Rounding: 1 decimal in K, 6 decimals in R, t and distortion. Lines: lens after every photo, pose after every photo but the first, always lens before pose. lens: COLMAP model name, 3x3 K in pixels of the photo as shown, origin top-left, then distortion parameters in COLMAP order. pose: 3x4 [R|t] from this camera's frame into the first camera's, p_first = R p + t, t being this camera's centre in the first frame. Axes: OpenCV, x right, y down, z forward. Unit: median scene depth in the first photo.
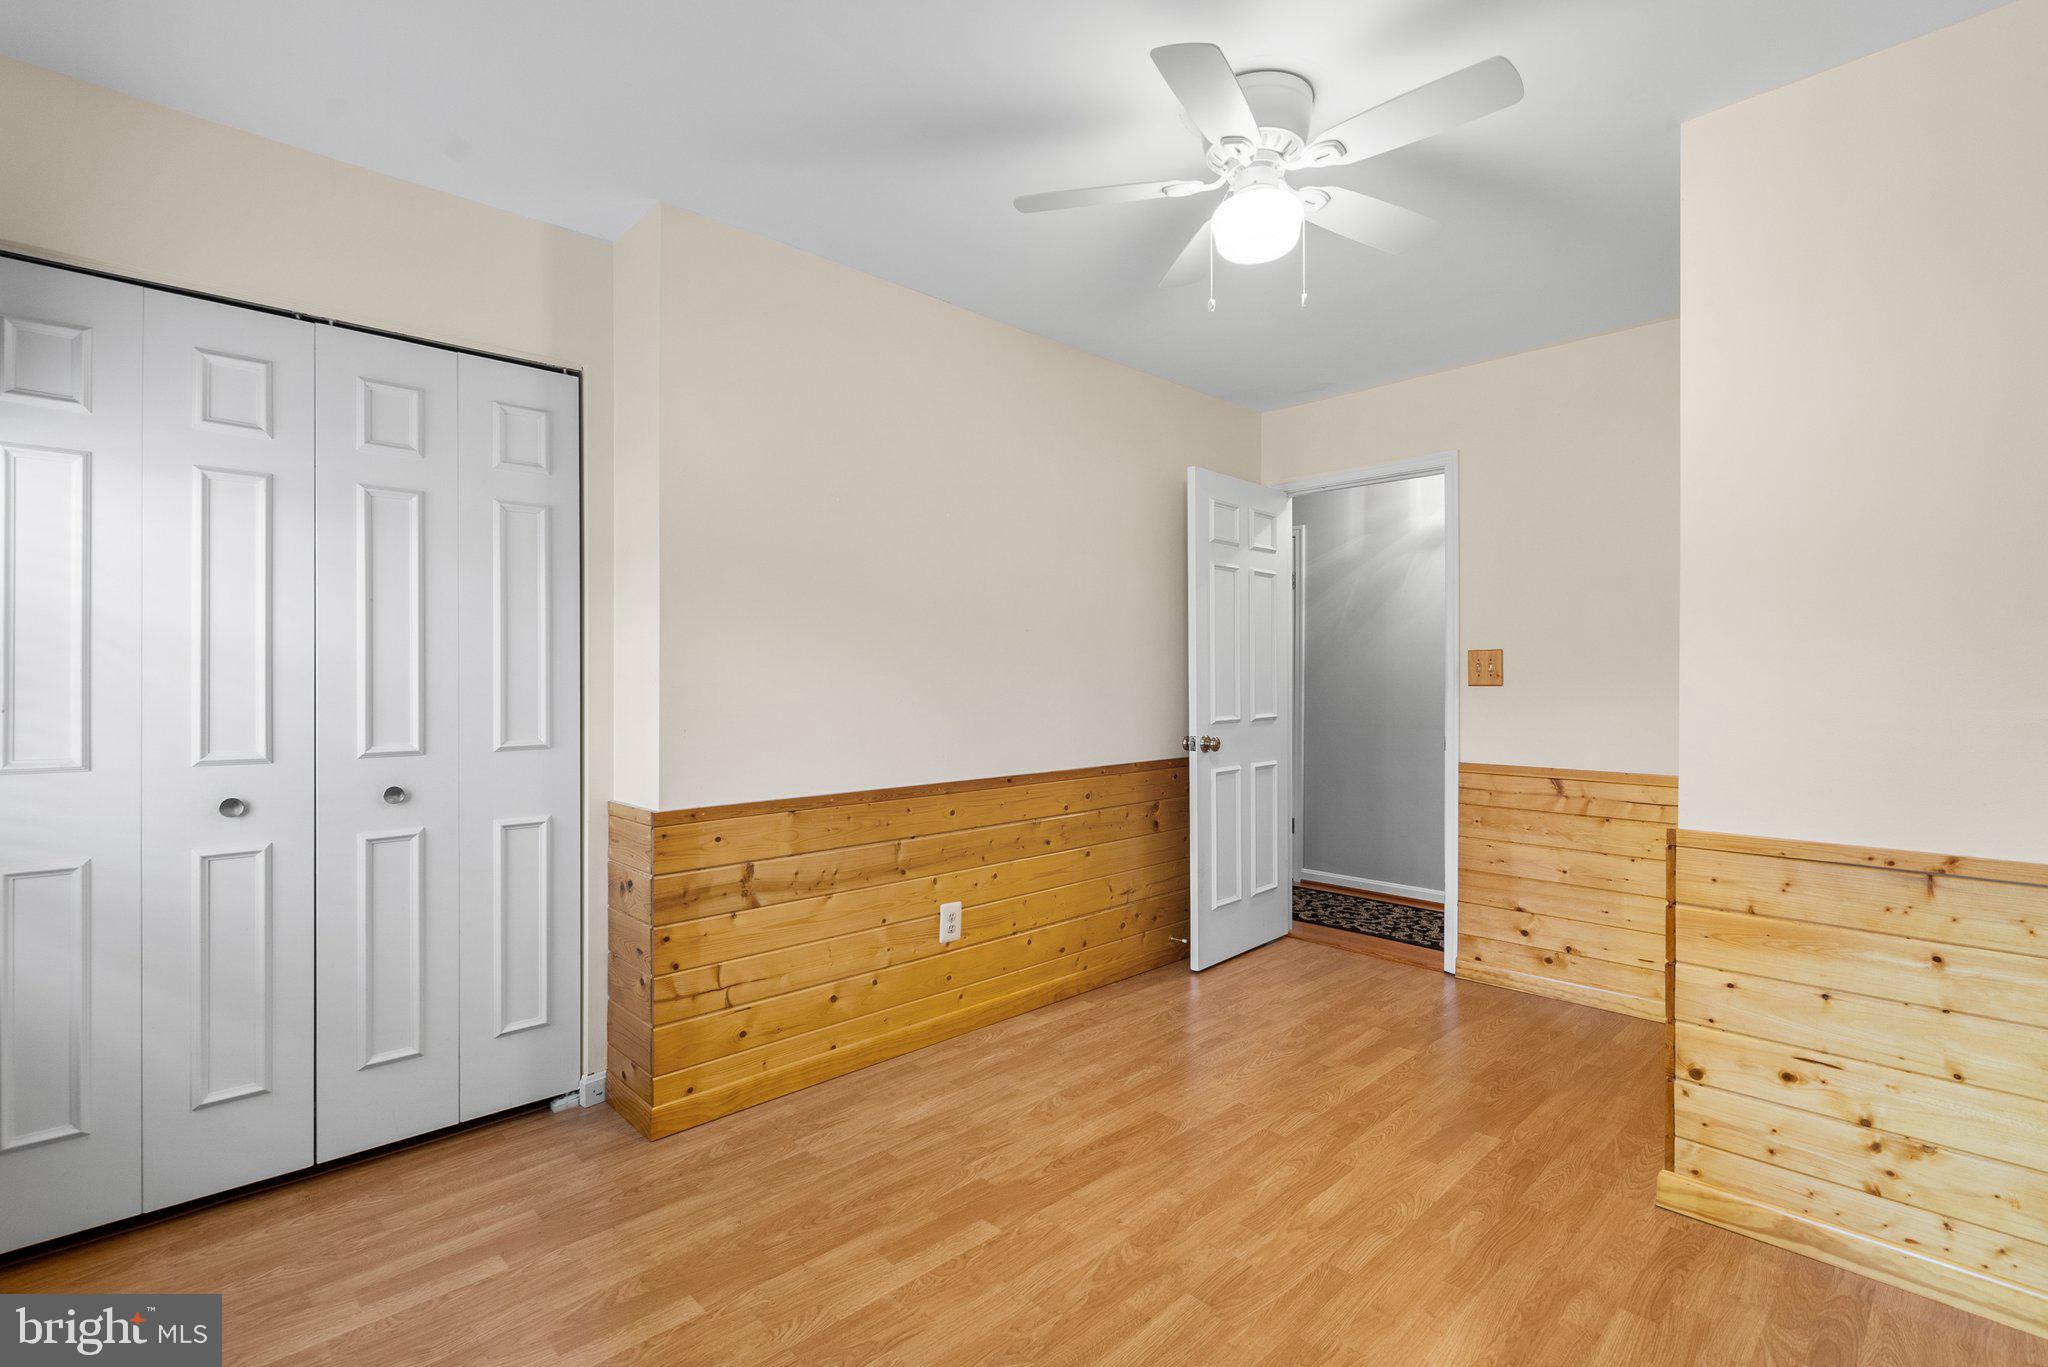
lens RADIAL K [[944.7, 0, 1021.8], [0, 944.7, 679.7], [0, 0, 1]] dist [-0.005266, 0.002212]
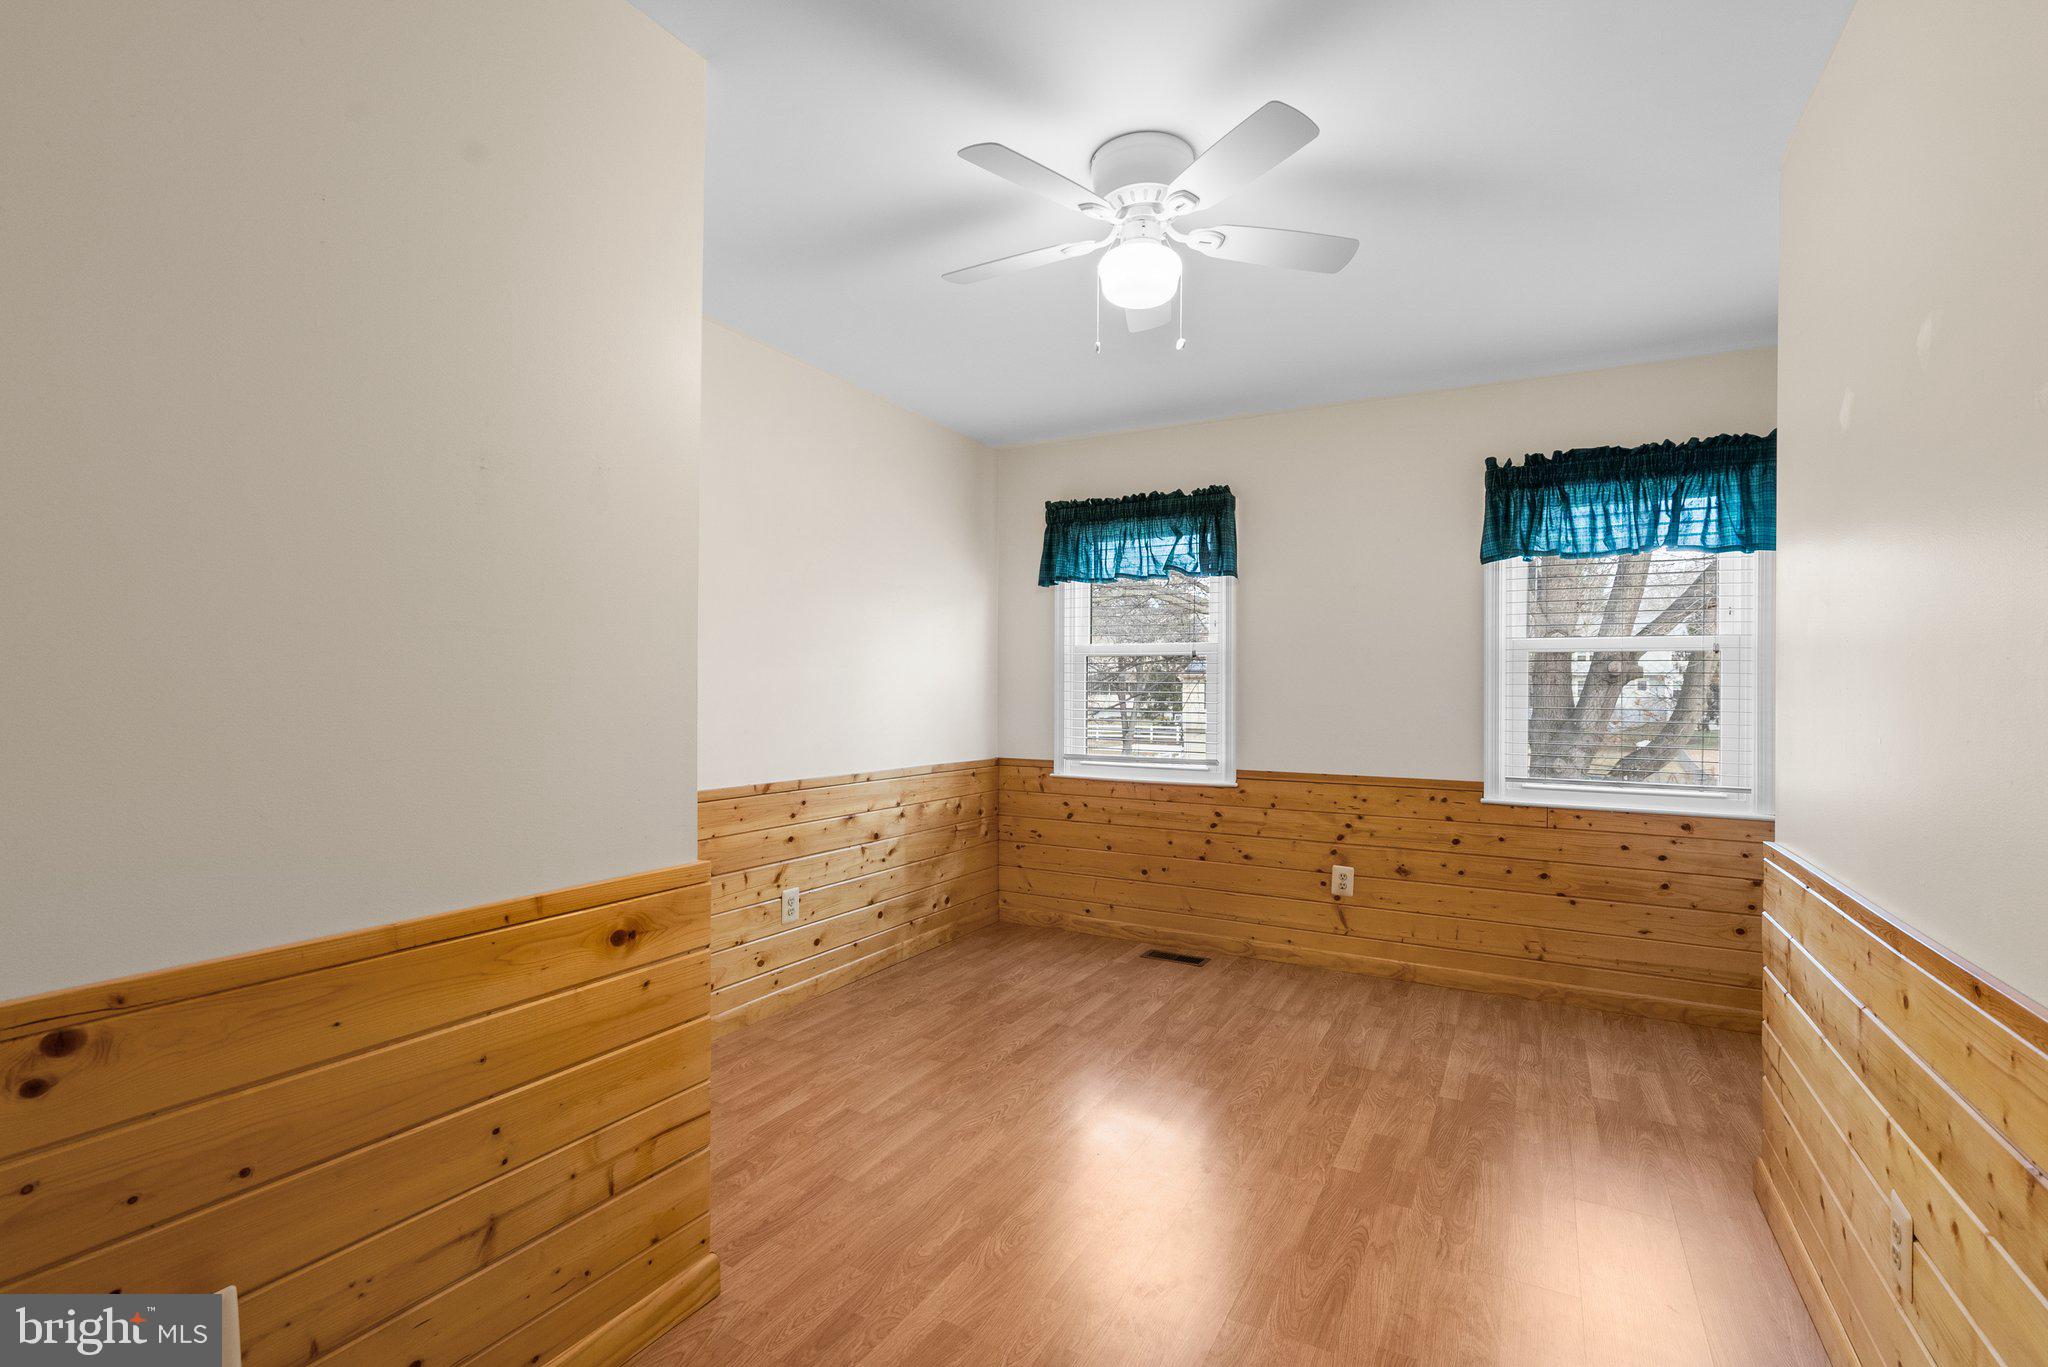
lens RADIAL K [[944.7, 0, 1024.5], [0, 944.7, 687.4], [0, 0, 1]] dist [-0.005266, 0.002212]
pose [[-0.953642, -0.008872, -0.300814, 0.722725], [-0.008839, 0.999960, -0.001473, -0.002471], [0.300815, 0.001255, -0.953682, 2.064825]]
